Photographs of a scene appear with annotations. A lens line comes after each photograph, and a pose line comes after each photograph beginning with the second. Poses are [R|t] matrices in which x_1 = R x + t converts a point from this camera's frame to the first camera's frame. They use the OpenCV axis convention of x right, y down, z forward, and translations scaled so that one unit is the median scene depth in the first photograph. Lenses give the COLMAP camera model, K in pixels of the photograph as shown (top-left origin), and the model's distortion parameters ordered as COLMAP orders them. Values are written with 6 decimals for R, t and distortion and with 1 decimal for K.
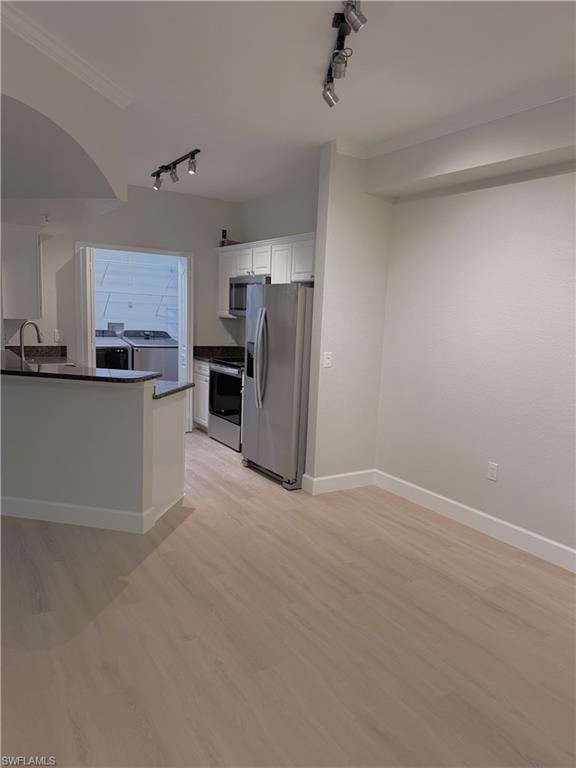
lens RADIAL K [[544.8, 0, 290.6], [0, 544.8, 385.6], [0, 0, 1]] dist [0.071085, -0.002213]
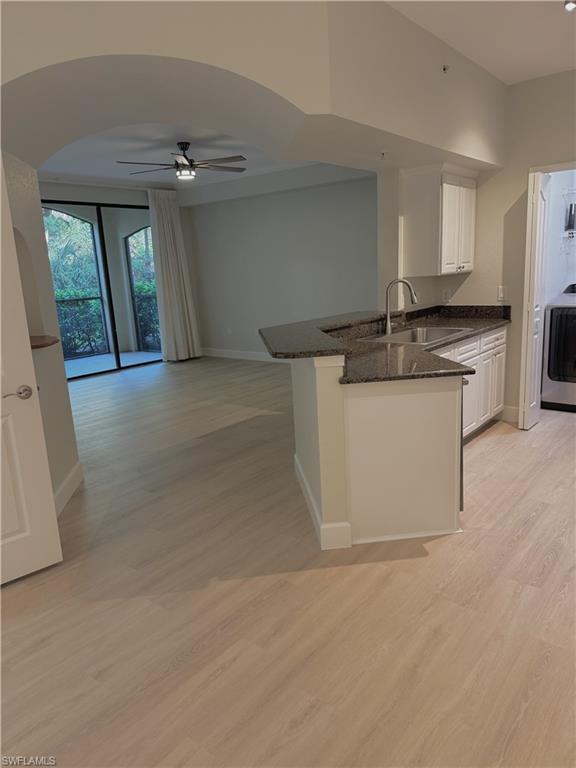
lens RADIAL K [[544.8, 0, 290.6], [0, 544.8, 385.6], [0, 0, 1]] dist [0.071085, -0.002213]
pose [[0.299087, 0.152004, -0.942041, 0.377184], [-0.064086, 0.988202, 0.139106, -0.065869], [0.952072, 0.018767, 0.305299, 0.612882]]
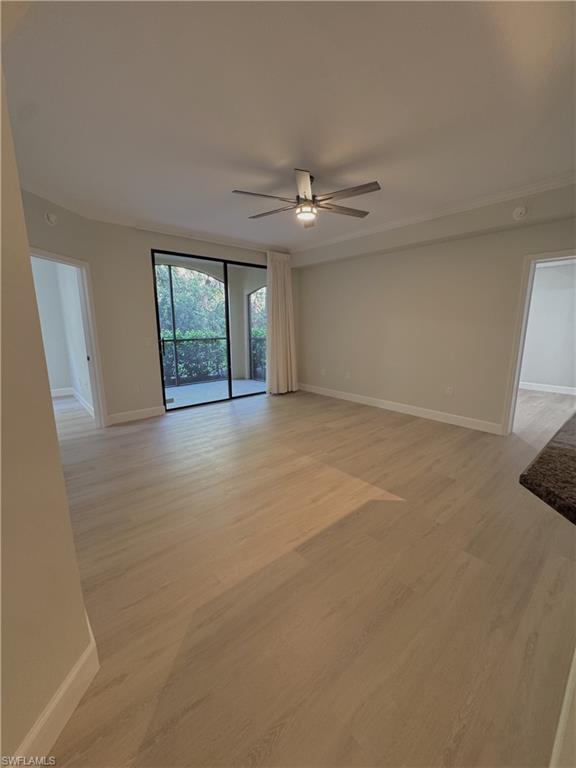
lens RADIAL K [[310.7, 0, 288.0], [0, 310.7, 384.0], [0, 0, 1]] dist [-0.001523, -0.000200]
pose [[0.125427, 0.149389, -0.980791, -0.352271], [-0.125696, 0.983024, 0.133655, -0.083646], [0.984108, 0.106517, 0.142075, 0.676299]]
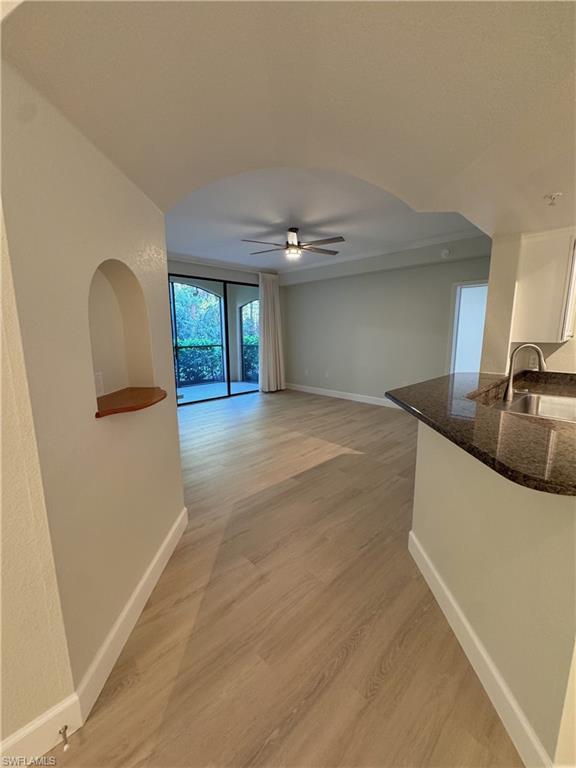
lens RADIAL K [[310.7, 0, 288.0], [0, 310.7, 384.0], [0, 0, 1]] dist [-0.001523, -0.000200]
pose [[0.178989, 0.123530, -0.976065, -0.088451], [-0.118885, 0.987532, 0.103180, -0.069667], [0.976642, 0.097572, 0.191443, 0.610658]]
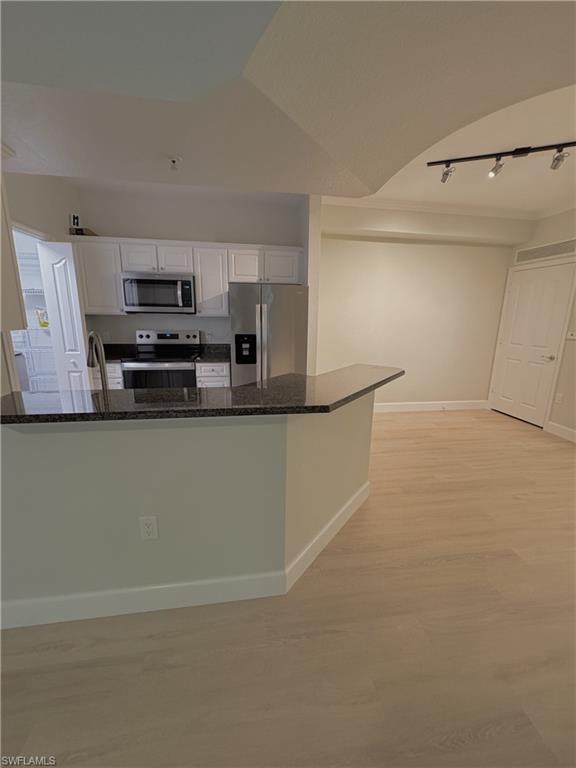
lens RADIAL K [[310.7, 0, 288.0], [0, 310.7, 384.0], [0, 0, 1]] dist [-0.001523, -0.000200]
pose [[0.402737, -0.238363, 0.883734, -0.778233], [0.126768, 0.970717, 0.204053, -0.120711], [-0.906495, 0.029850, 0.421160, 0.751898]]
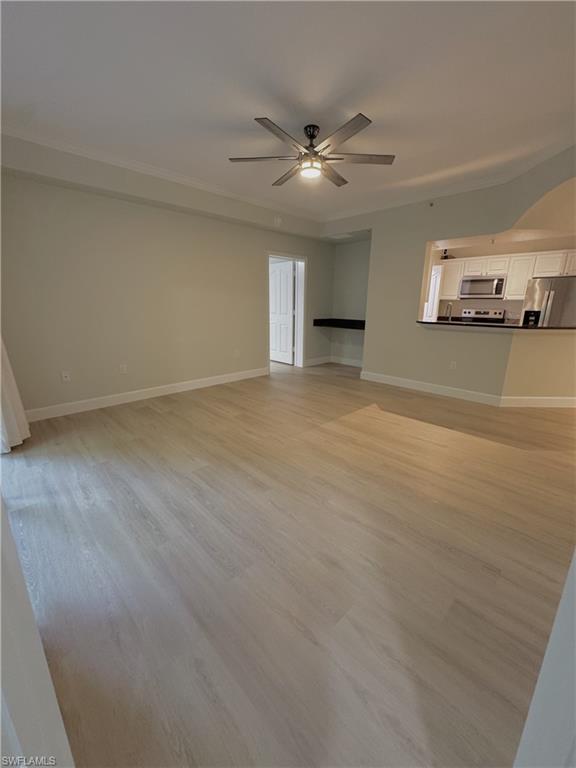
lens RADIAL K [[310.7, 0, 288.0], [0, 310.7, 384.0], [0, 0, 1]] dist [-0.001523, -0.000200]
pose [[0.980623, -0.079730, 0.178944, -1.319358], [0.056443, 0.989687, 0.131657, -0.021535], [-0.187595, -0.119005, 0.975011, 0.095732]]
